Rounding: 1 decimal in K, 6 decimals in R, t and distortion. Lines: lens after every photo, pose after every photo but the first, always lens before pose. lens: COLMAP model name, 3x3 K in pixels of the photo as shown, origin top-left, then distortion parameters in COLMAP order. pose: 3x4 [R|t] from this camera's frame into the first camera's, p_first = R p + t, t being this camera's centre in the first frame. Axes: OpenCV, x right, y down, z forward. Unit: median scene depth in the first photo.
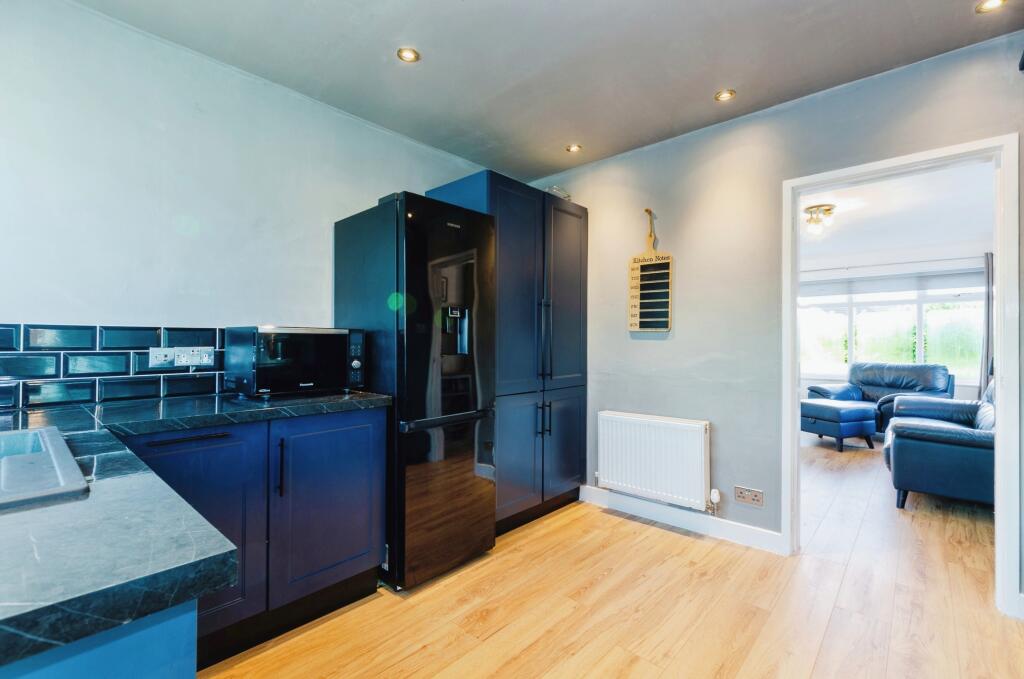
lens RADIAL K [[448.9, 0, 513.5], [0, 448.9, 335.7], [0, 0, 1]] dist [0.006314, -0.000921]
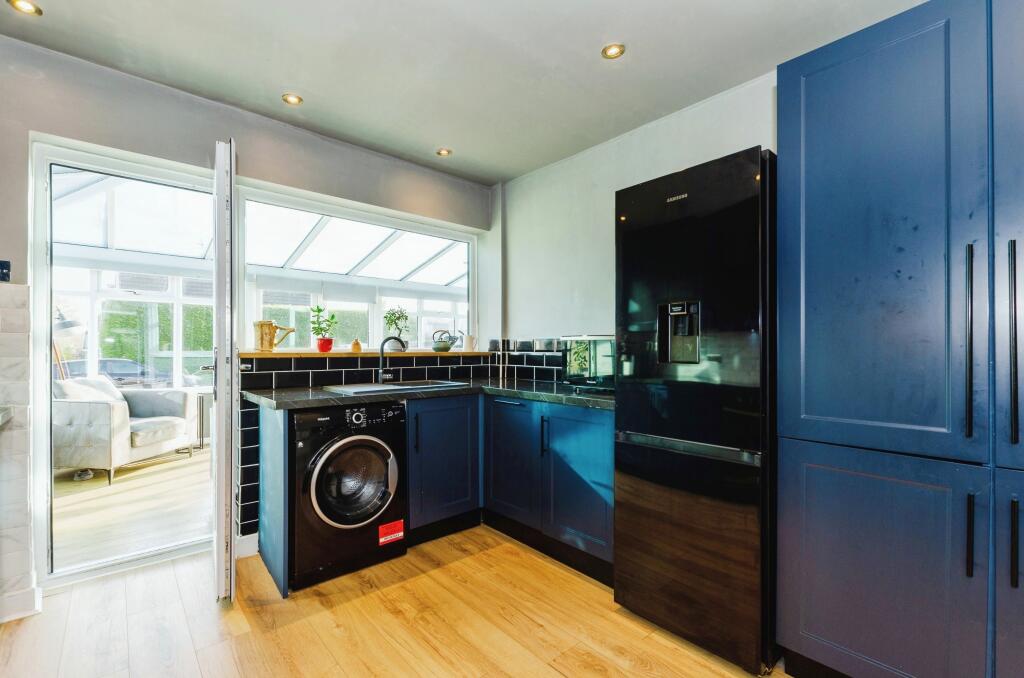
lens RADIAL K [[448.9, 0, 501.0], [0, 448.9, 346.6], [0, 0, 1]] dist [0.006314, -0.000921]
pose [[-0.128763, -0.003404, -0.991670, 0.817785], [0.012265, 0.999912, -0.005025, 0.015943], [0.991600, -0.012810, -0.128710, 0.956514]]
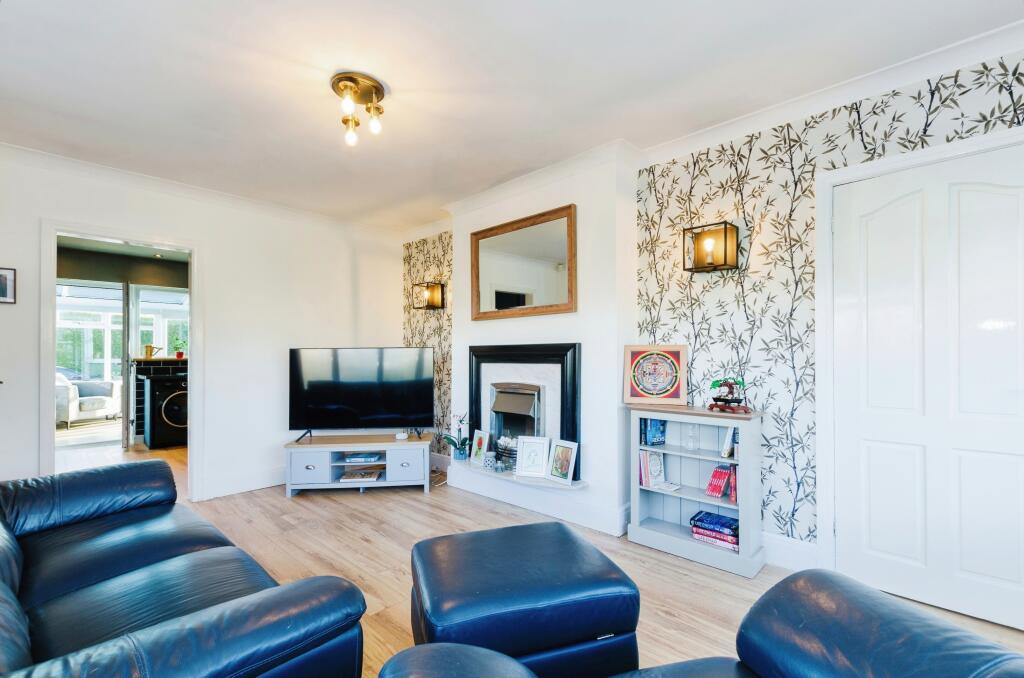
lens RADIAL K [[448.9, 0, 512.0], [0, 448.9, 344.4], [0, 0, 1]] dist [0.006314, -0.000921]
pose [[-0.021223, -0.016039, -0.999646, 1.082779], [0.021530, 0.999632, -0.016496, 0.017388], [0.999543, -0.021872, -0.020870, 1.204986]]
